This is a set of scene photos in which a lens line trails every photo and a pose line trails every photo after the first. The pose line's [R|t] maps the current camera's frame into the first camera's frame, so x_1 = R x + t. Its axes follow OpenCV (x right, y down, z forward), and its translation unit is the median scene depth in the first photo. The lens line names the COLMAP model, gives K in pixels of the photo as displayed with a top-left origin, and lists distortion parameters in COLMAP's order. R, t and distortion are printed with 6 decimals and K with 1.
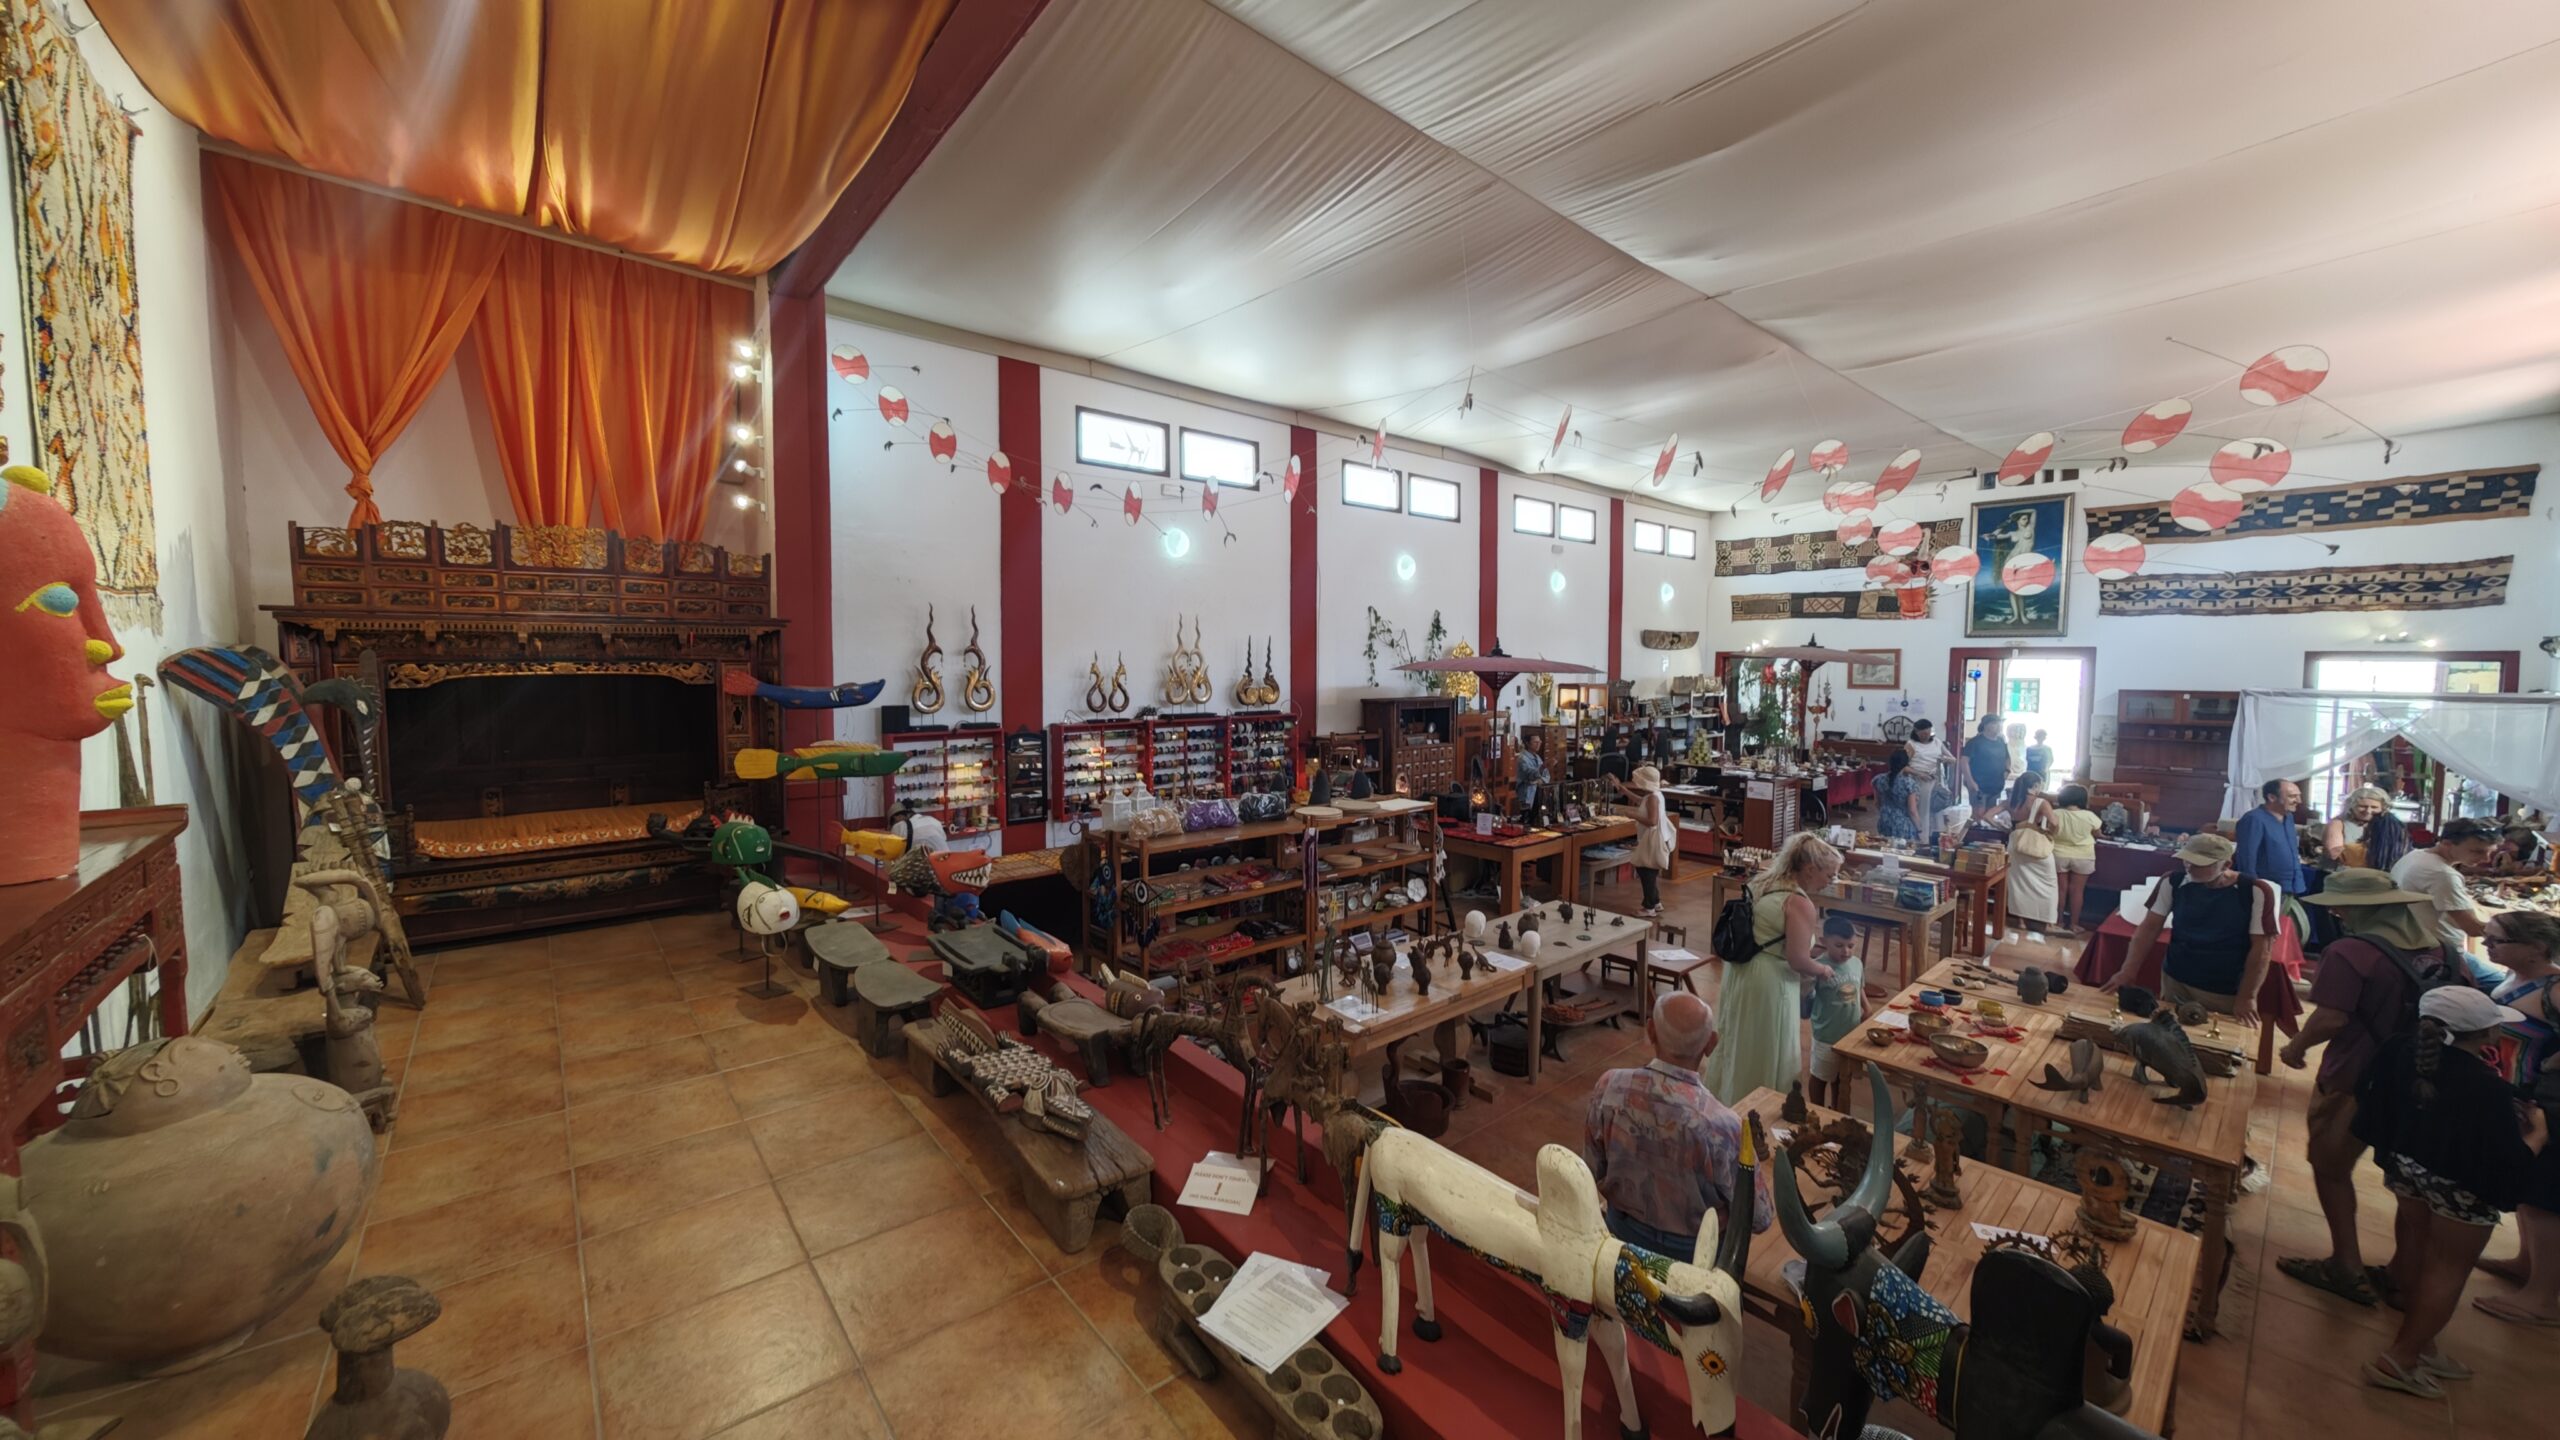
lens RADIAL K [[907.2, 0, 1271.7], [0, 907.2, 709.6], [0, 0, 1]] dist [-0.000821, 0.000173]
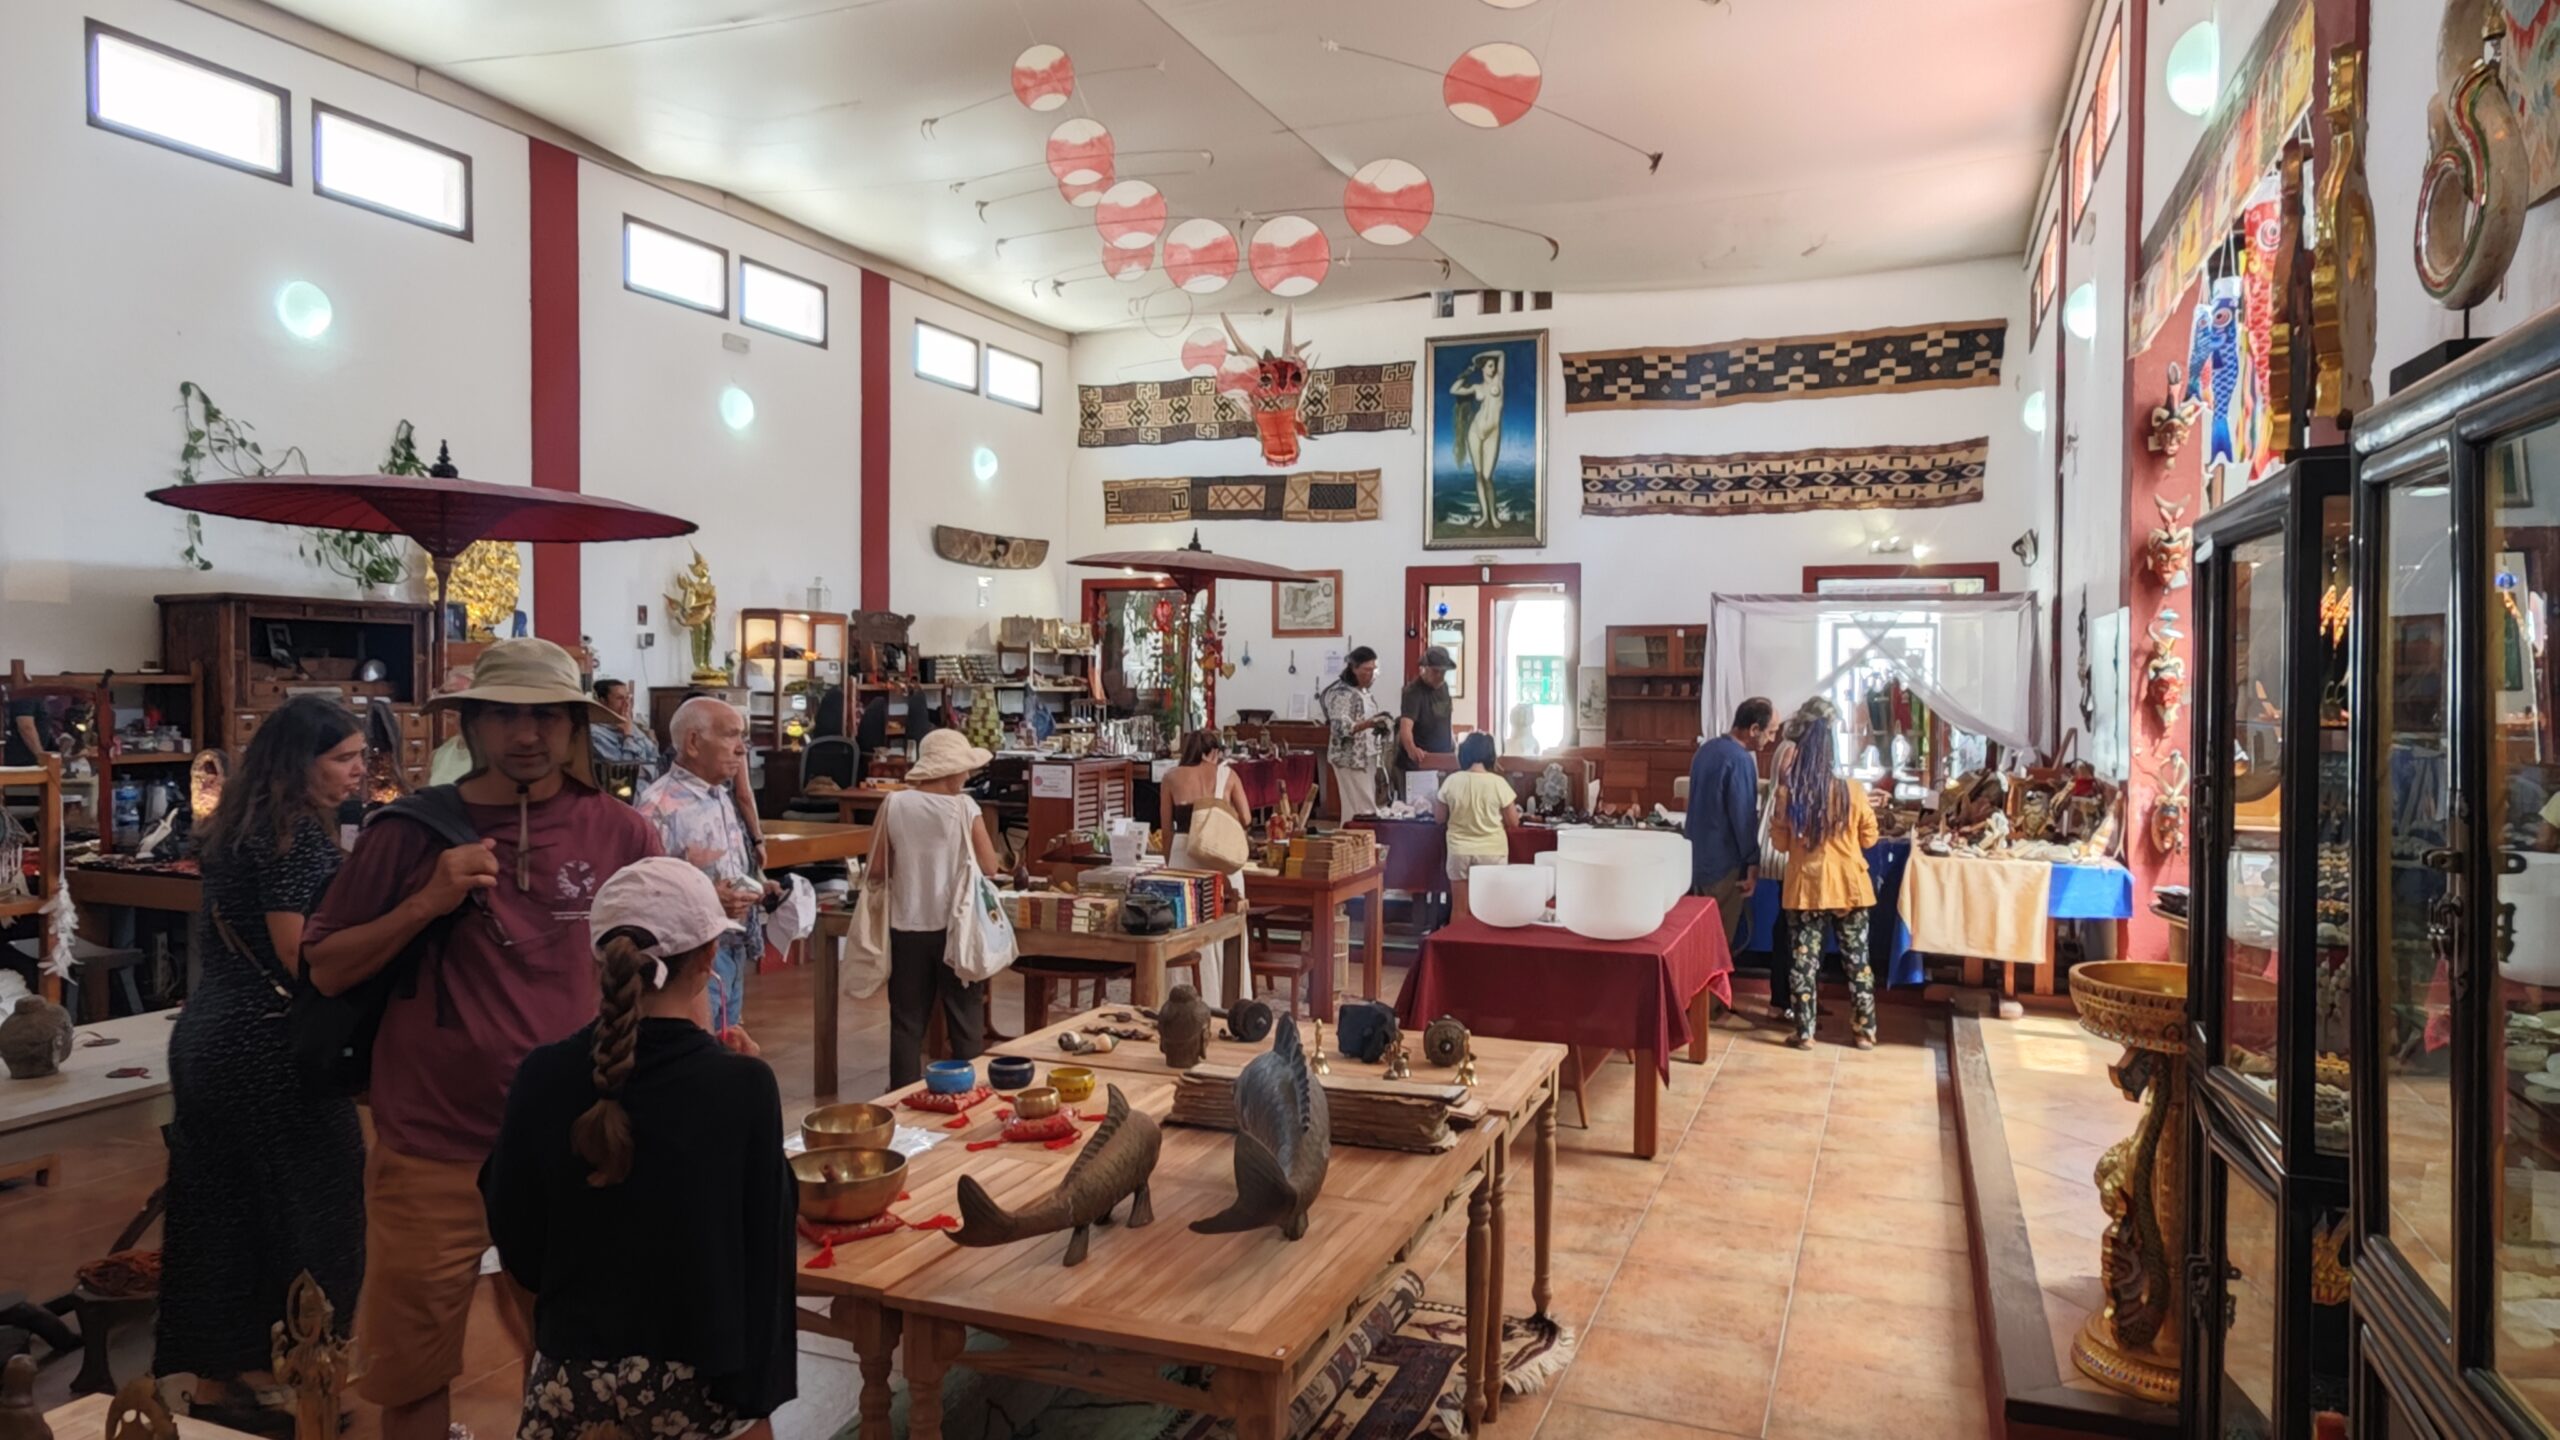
lens RADIAL K [[1568.5, 0, 1276.5], [0, 1568.5, 698.7], [0, 0, 1]] dist [-0.019460, 0.012434]
pose [[0.886749, -0.005275, 0.462222, 0.315248], [0.023031, 0.999197, -0.032780, 0.100890], [-0.461678, 0.039714, 0.886158, 0.168295]]
